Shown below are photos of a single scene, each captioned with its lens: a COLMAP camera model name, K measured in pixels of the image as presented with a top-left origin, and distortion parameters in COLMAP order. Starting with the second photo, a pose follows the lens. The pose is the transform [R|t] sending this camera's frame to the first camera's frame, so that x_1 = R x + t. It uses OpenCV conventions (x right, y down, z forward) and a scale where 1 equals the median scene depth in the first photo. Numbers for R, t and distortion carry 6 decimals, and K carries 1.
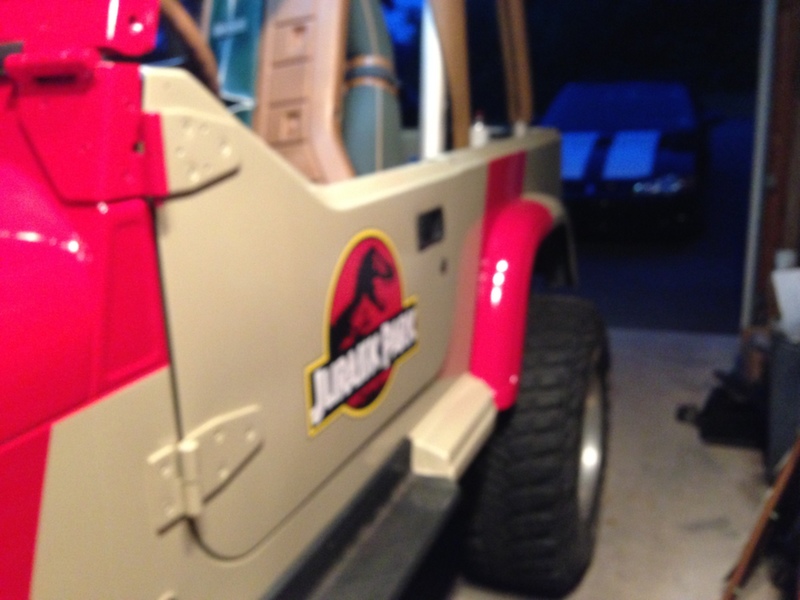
lens RADIAL K [[748.0, 0, 400.0], [0, 748.0, 300.0], [0, 0, 1]] dist [0.133837, -0.270371]
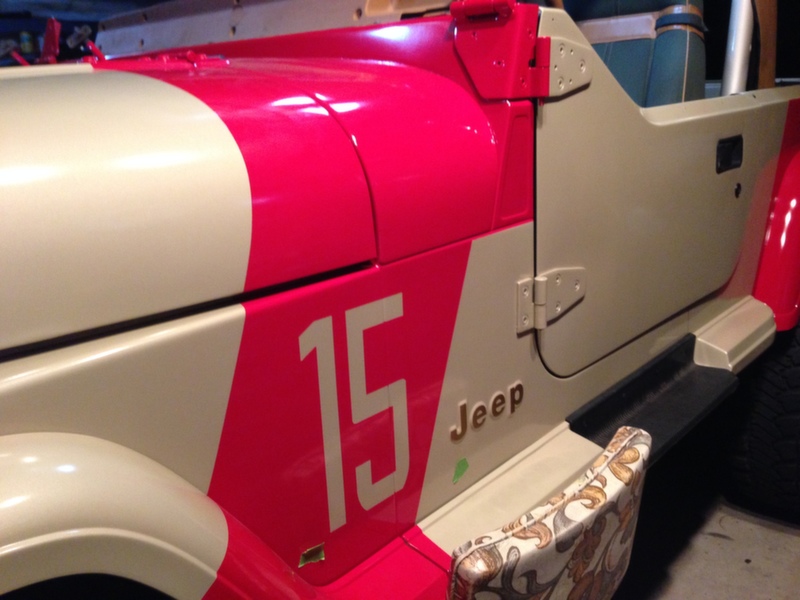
lens RADIAL K [[748.0, 0, 400.0], [0, 748.0, 300.0], [0, 0, 1]] dist [0.133837, -0.270371]
pose [[0.944412, 0.085043, -0.317573, -0.077116], [-0.074489, 0.996195, 0.045253, 0.183455], [0.320213, -0.019082, 0.947153, -0.415439]]
